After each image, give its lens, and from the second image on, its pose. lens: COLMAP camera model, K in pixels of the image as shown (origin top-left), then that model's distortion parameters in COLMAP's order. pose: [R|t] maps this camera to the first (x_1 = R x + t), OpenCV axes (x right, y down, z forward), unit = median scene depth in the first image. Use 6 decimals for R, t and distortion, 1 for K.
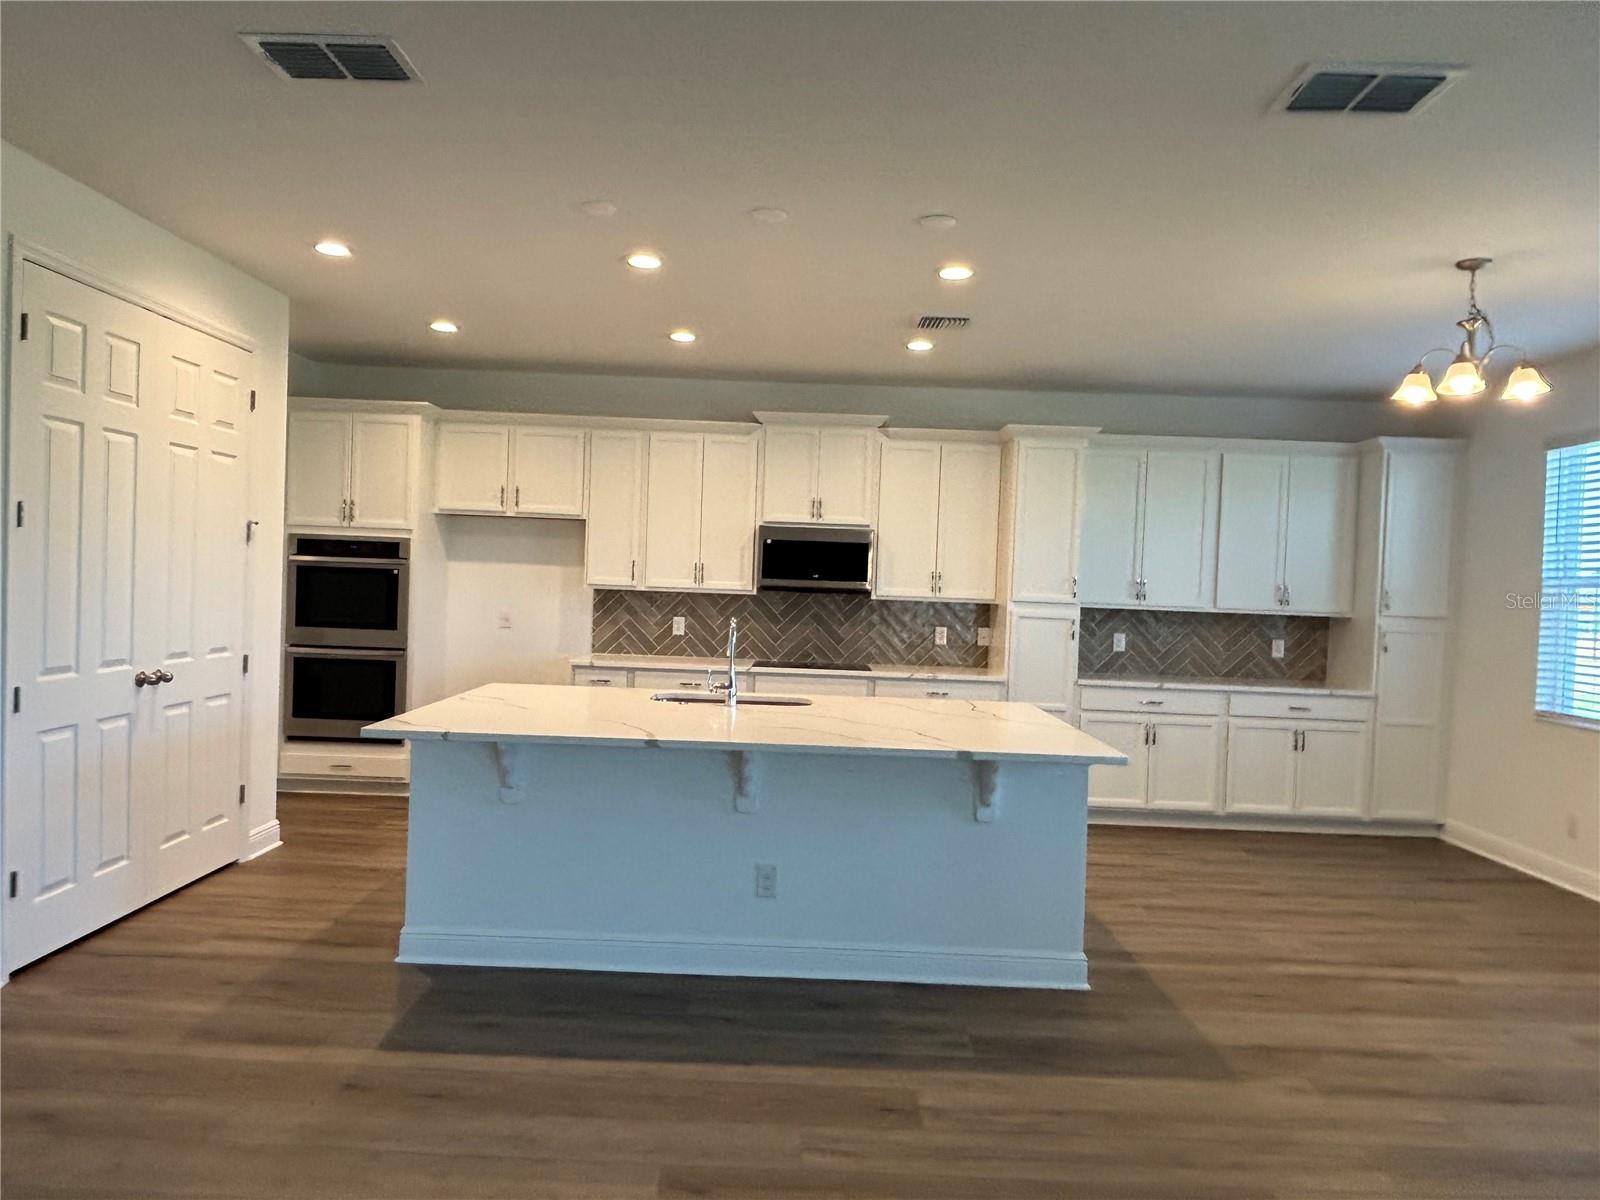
lens RADIAL K [[1074.5, 0, 793.7], [0, 1074.5, 600.8], [0, 0, 1]] dist [0.002973, -0.003373]
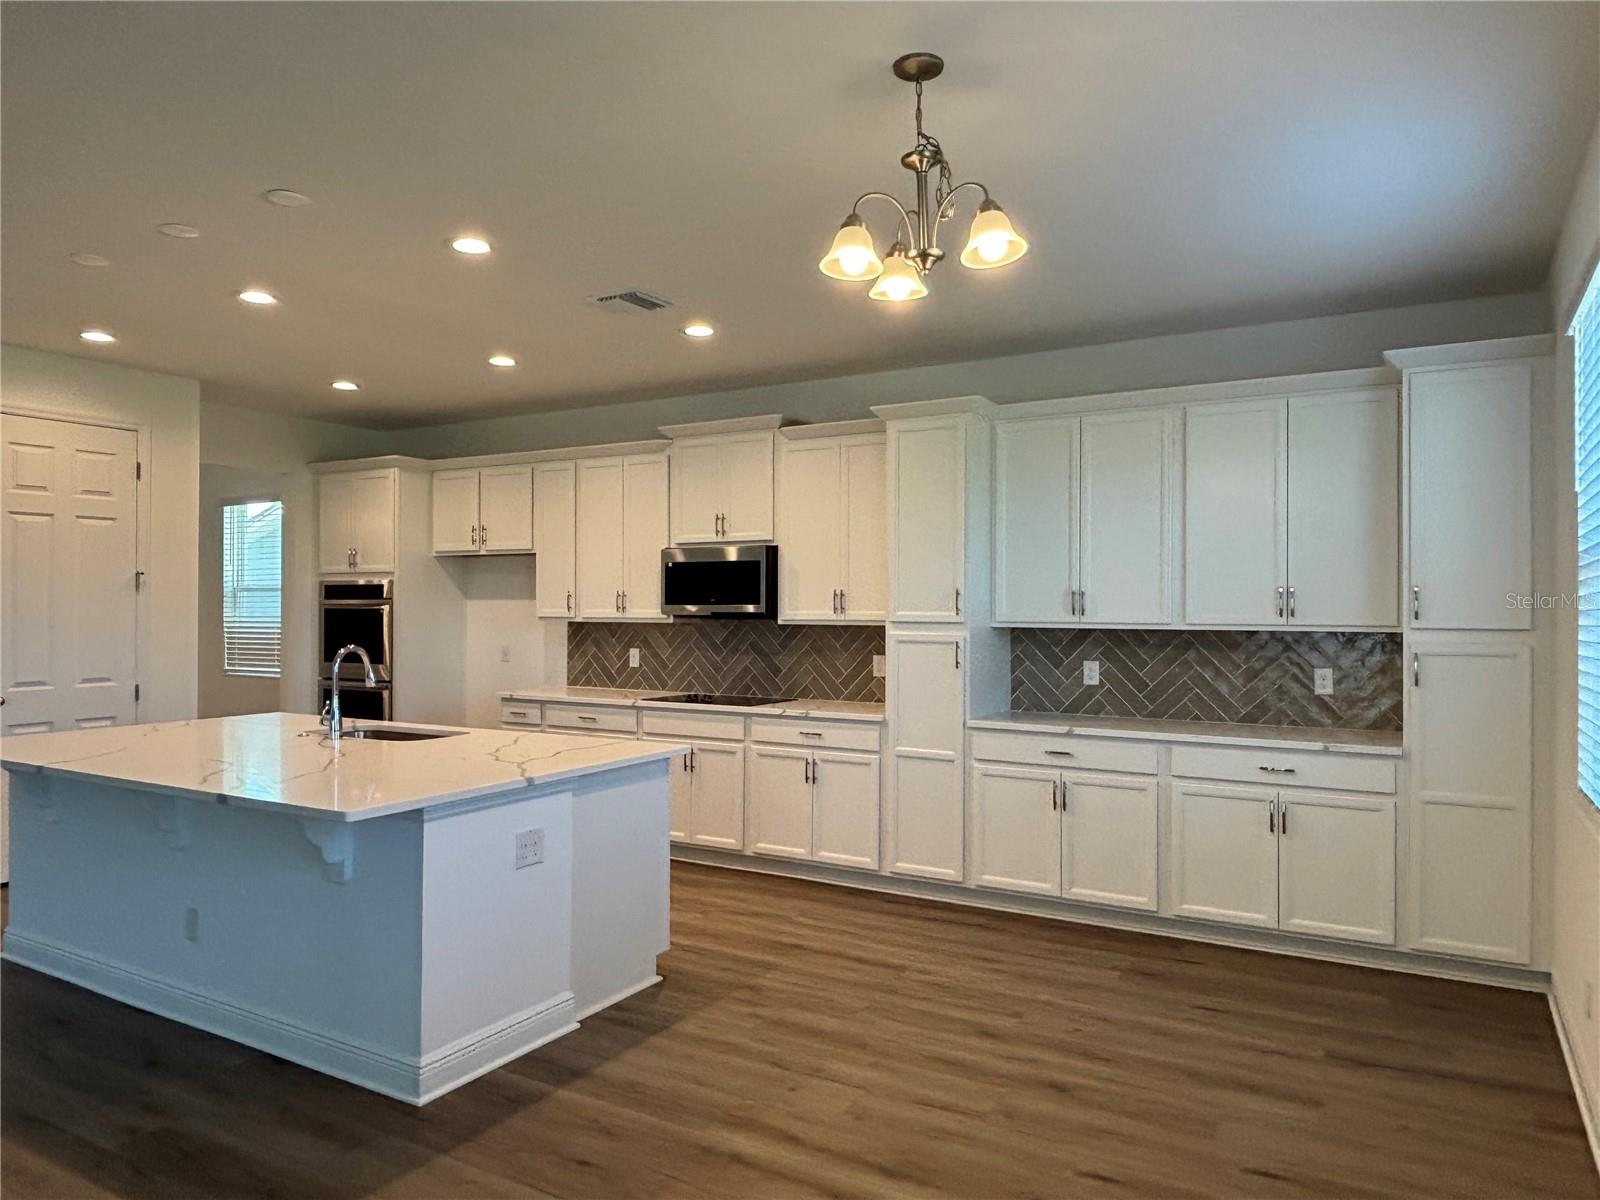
lens RADIAL K [[1074.5, 0, 793.7], [0, 1074.5, 600.8], [0, 0, 1]] dist [0.002973, -0.003373]
pose [[0.860564, -0.038588, -0.507879, 0.533494], [0.020846, 0.998959, -0.040579, 0.015361], [0.508916, 0.024334, 0.860472, 0.257019]]
